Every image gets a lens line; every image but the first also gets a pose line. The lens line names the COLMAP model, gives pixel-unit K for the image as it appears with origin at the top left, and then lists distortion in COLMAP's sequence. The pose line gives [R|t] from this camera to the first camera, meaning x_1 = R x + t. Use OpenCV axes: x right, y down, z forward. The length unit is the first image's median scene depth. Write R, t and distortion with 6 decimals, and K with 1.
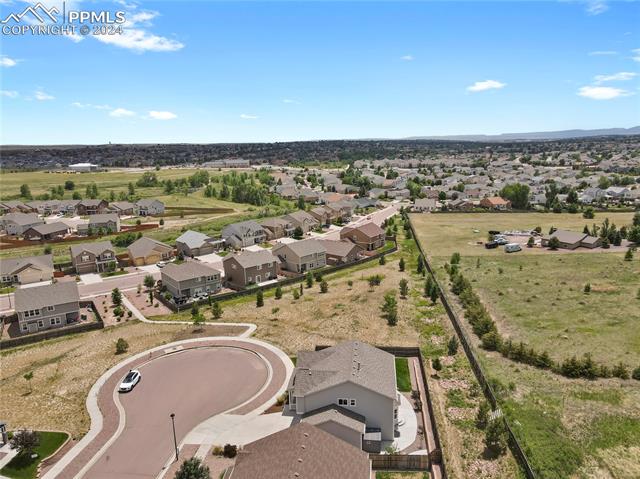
lens RADIAL K [[469.6, 0, 320.0], [0, 469.6, 239.5], [0, 0, 1]] dist [-0.001901, 0.002912]
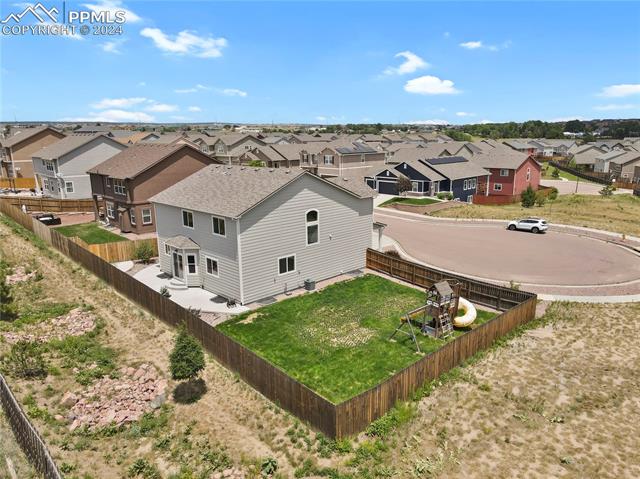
lens RADIAL K [[469.6, 0, 320.0], [0, 469.6, 239.5], [0, 0, 1]] dist [-0.001901, 0.002912]
pose [[-0.626026, 0.201105, -0.753424, 0.335864], [-0.147311, 0.918279, 0.367510, 0.080855], [0.765761, 0.341059, -0.545241, 1.017182]]
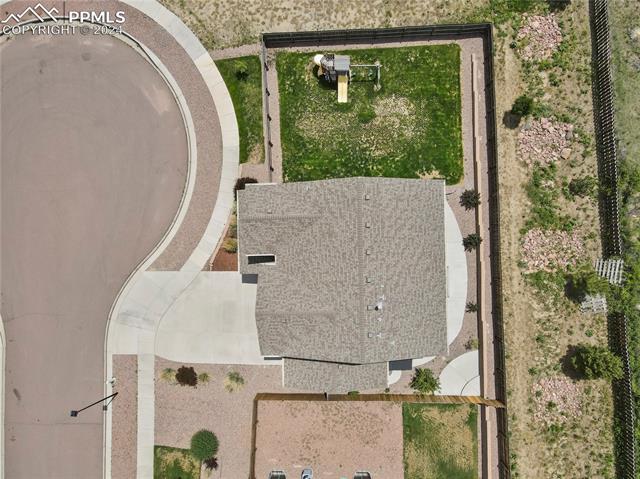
lens RADIAL K [[467.6, 0, 322.8], [0, 467.6, 239.6], [0, 0, 1]] dist [0.010654, 0.006951]
pose [[0.990303, -0.134580, -0.034473, 0.036699], [0.065633, 0.234522, 0.969893, -0.157394], [-0.122443, -0.962750, 0.241081, 0.668684]]
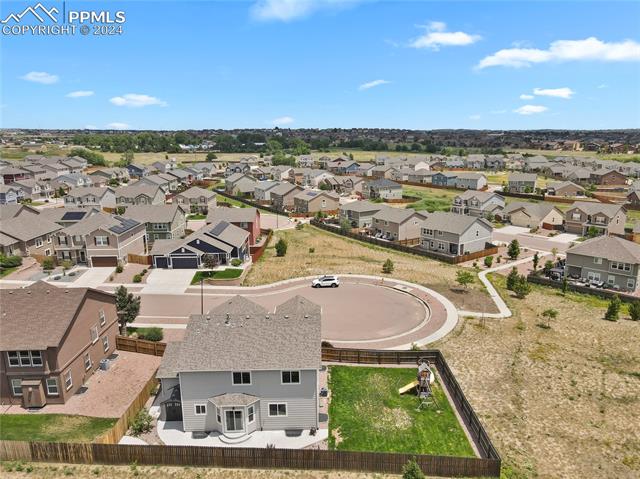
lens RADIAL K [[467.6, 0, 322.8], [0, 467.6, 239.6], [0, 0, 1]] dist [0.010654, 0.006951]
pose [[0.124800, 0.242011, -0.962214, 0.511492], [-0.209106, 0.954429, 0.212932, -0.010884], [0.969897, 0.174631, 0.169719, 0.697655]]
